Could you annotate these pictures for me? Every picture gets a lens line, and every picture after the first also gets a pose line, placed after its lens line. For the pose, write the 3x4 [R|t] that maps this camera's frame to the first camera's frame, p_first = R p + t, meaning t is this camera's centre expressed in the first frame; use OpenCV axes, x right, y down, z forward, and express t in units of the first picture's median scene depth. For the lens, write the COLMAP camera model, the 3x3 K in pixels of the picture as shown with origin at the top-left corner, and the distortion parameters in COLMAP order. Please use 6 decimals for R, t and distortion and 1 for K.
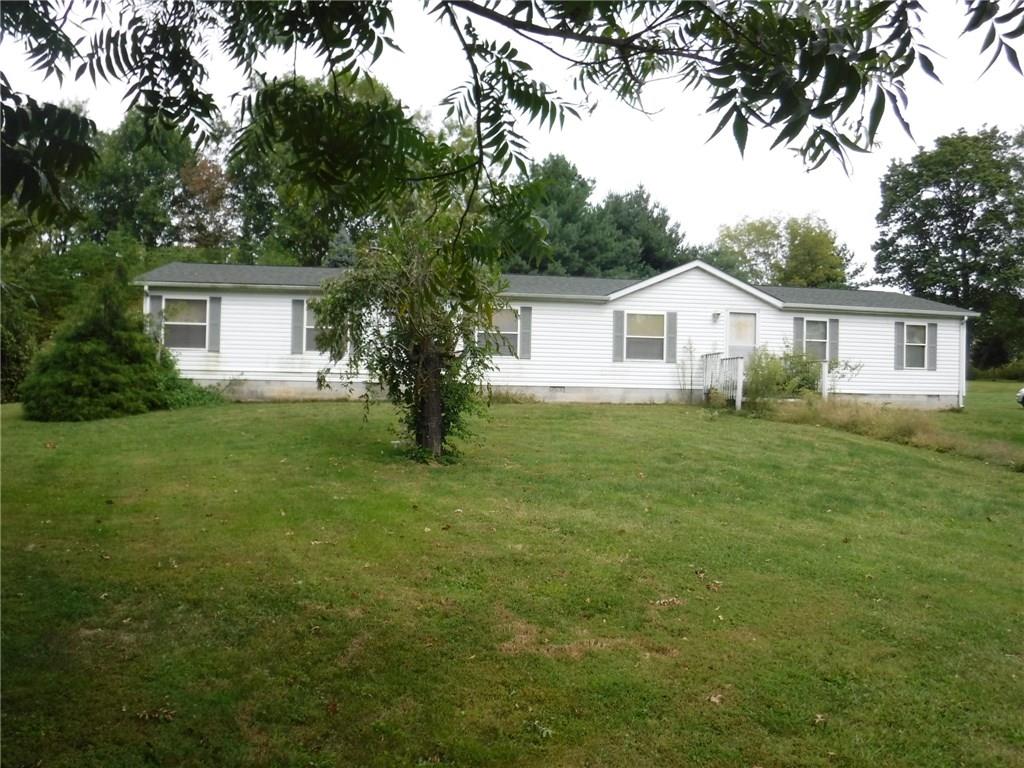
lens RADIAL K [[422.2, 0, 512.0], [0, 422.2, 384.0], [0, 0, 1]] dist [-0.023318, 0.000032]
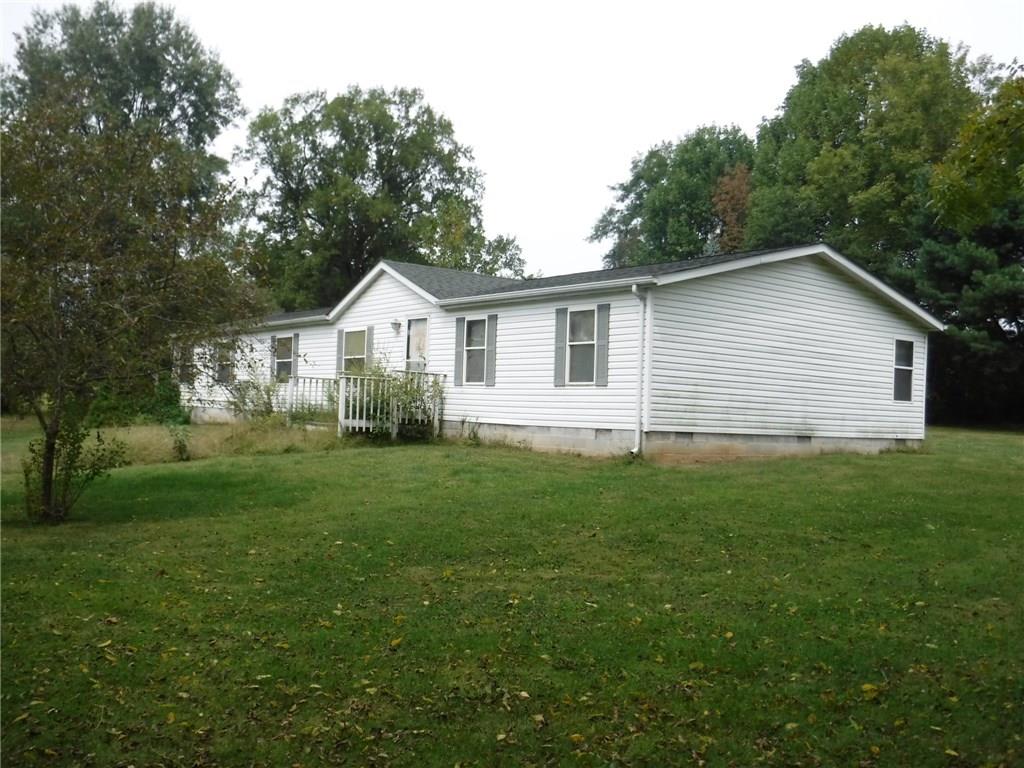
lens RADIAL K [[970.4, 0, 512.0], [0, 970.4, 384.0], [0, 0, 1]] dist [-0.001984, -0.000260]
pose [[0.562082, -0.026888, -0.826644, 2.063444], [-0.038020, 0.997575, -0.058299, 0.046906], [0.826207, 0.064198, 0.559697, 0.143997]]
